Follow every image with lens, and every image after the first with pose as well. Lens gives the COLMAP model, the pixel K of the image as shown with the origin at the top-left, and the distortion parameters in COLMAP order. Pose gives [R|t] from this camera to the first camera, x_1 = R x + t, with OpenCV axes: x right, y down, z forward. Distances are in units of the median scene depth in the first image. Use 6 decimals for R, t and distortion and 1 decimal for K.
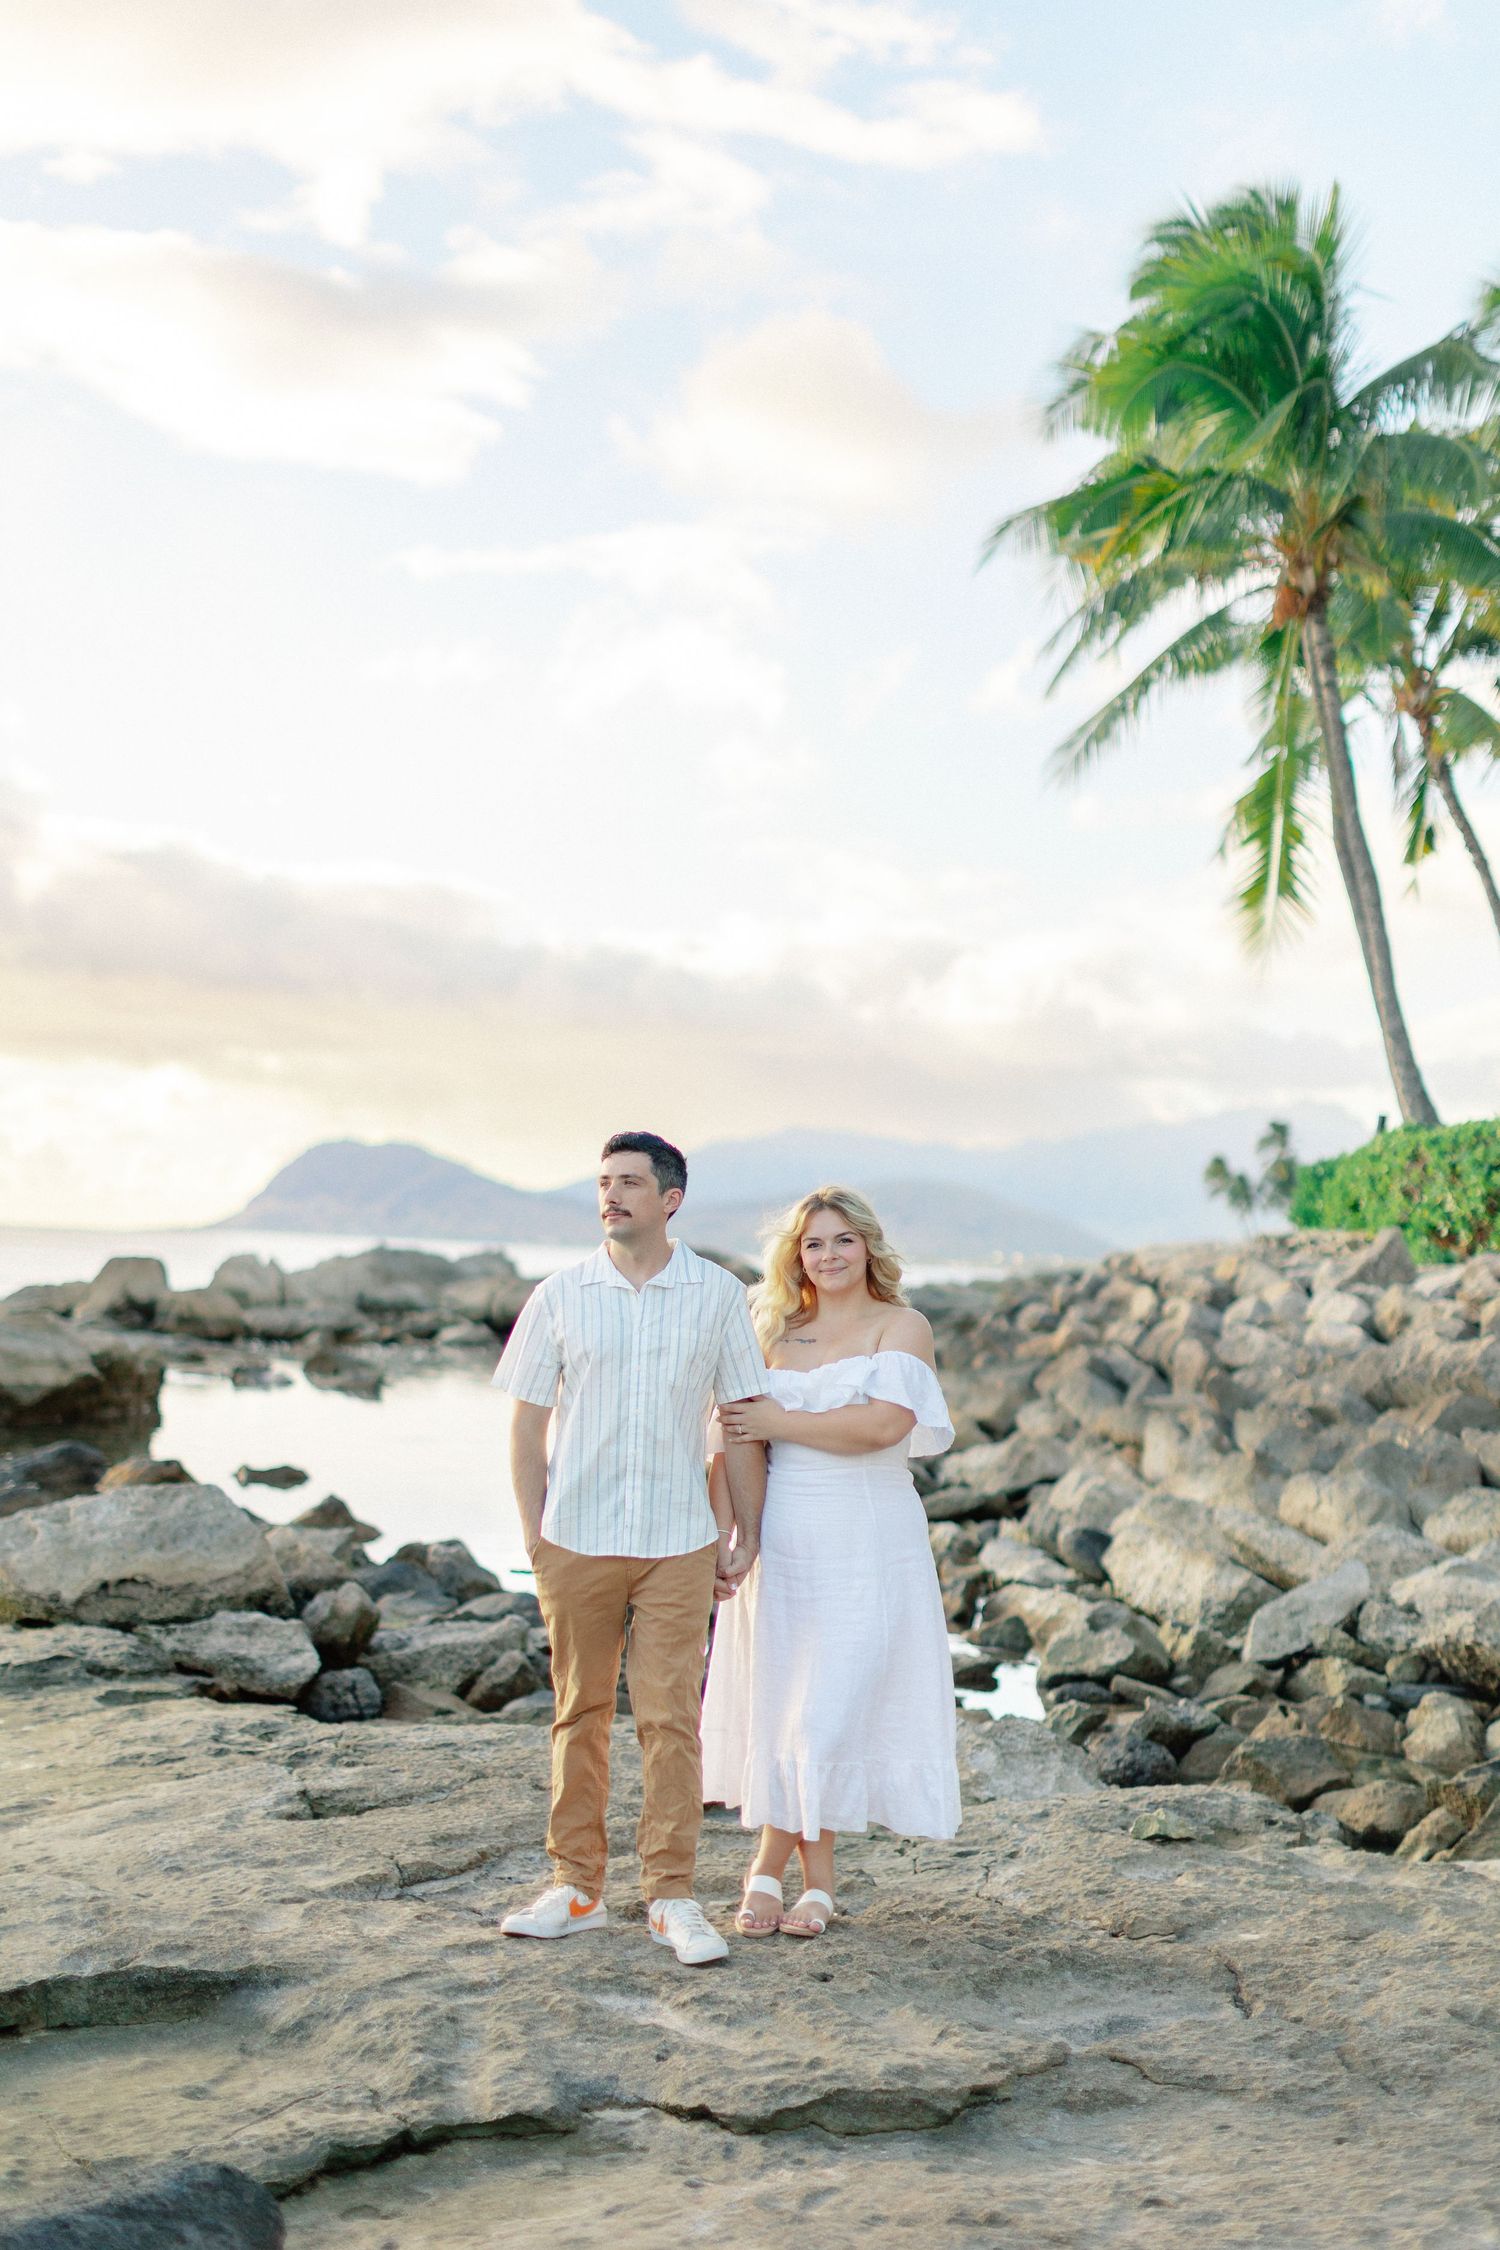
lens RADIAL K [[3246.4, 0, 744.6], [0, 3246.4, 1171.5], [0, 0, 1]] dist [-0.010475, 0.082569]
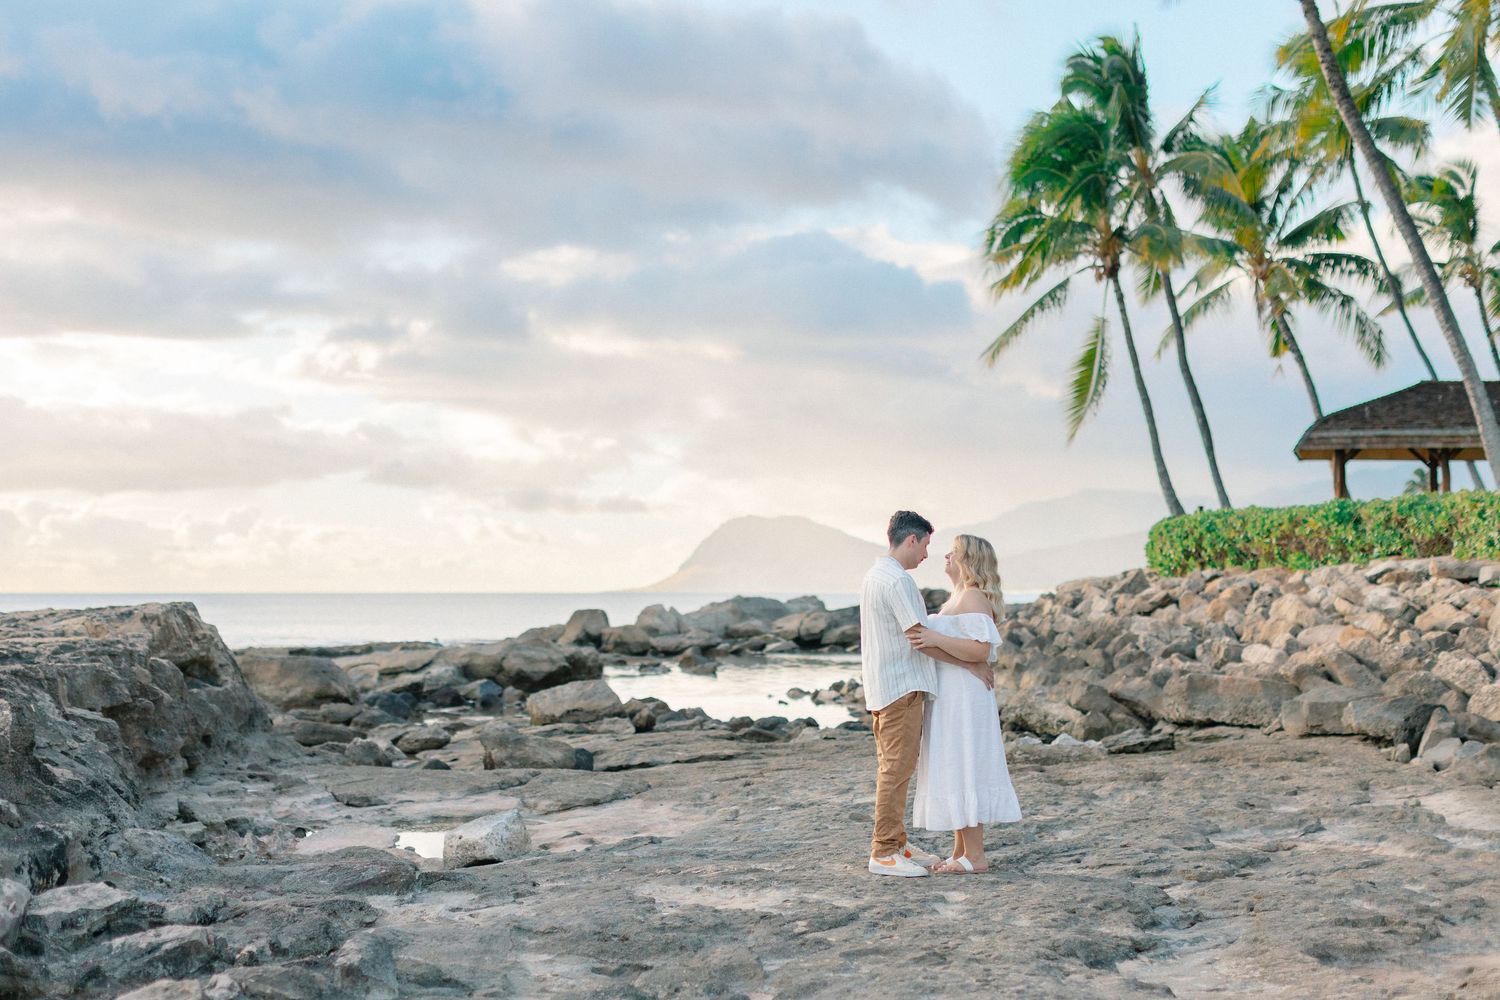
lens RADIAL K [[2638.0, 0, 750.0], [0, 2638.0, 500.0], [0, 0, 1]] dist [-0.033945, 0.037926]
pose [[0.990274, -0.054114, -0.128178, 0.234776], [0.052757, 0.998510, -0.013961, -0.024252], [0.128743, 0.007062, 0.991653, -1.125823]]
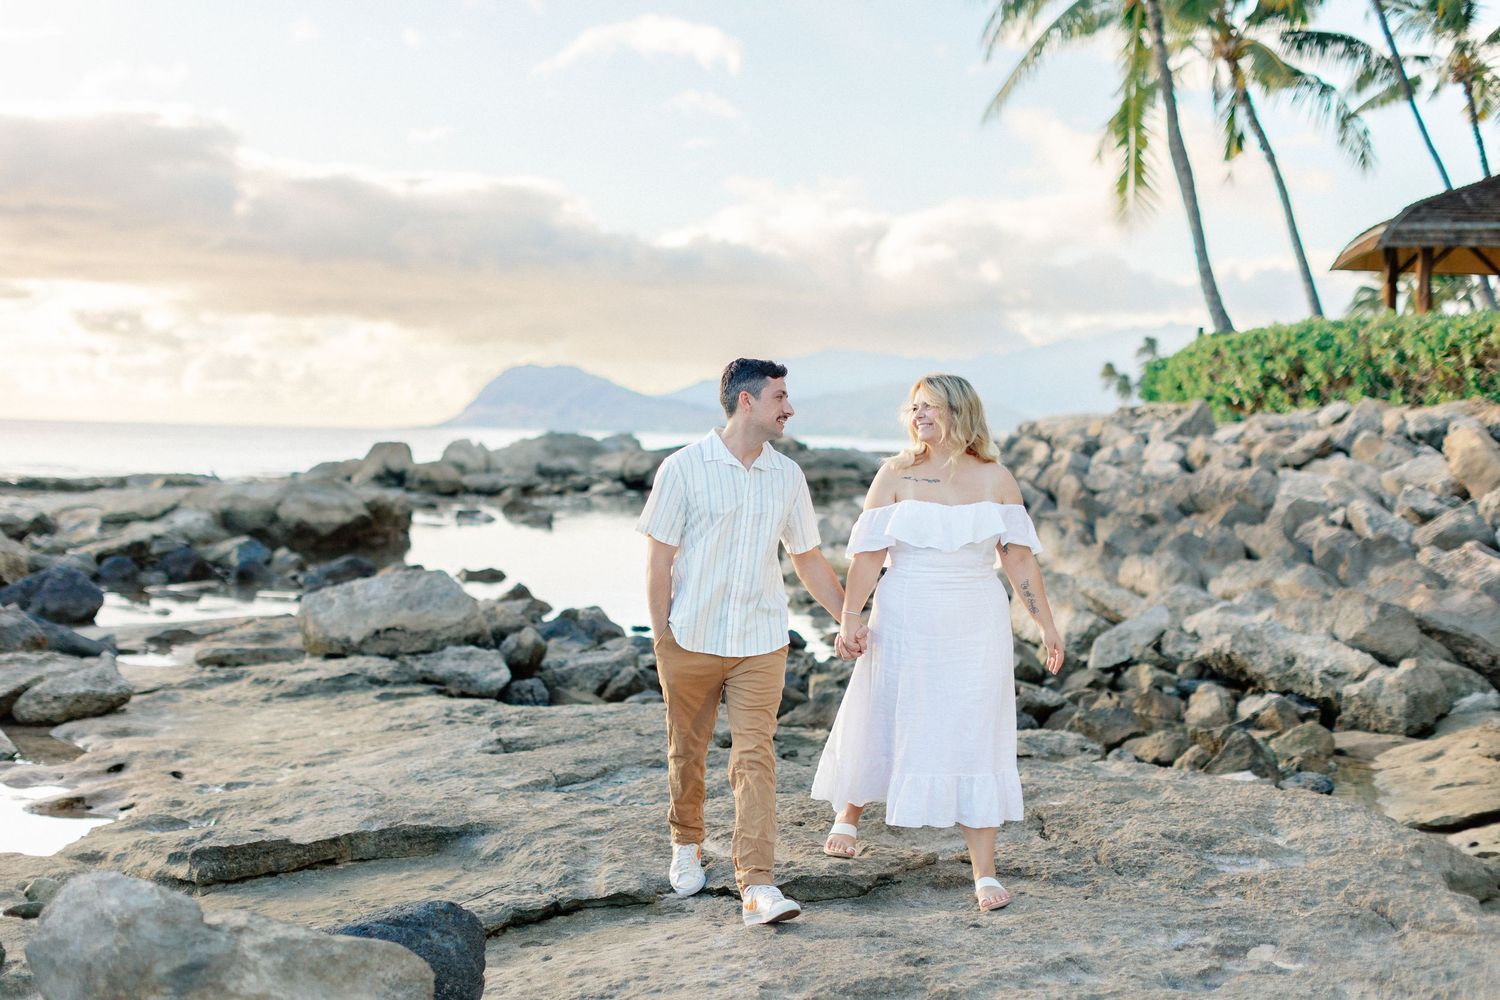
lens RADIAL K [[2164.3, 0, 729.0], [0, 2164.3, 574.3], [0, 0, 1]] dist [-0.010475, 0.082569]
pose [[0.999247, -0.021116, -0.032544, 0.010519], [0.023921, 0.995802, 0.088349, 0.005555], [0.030542, -0.089061, 0.995558, -0.050679]]
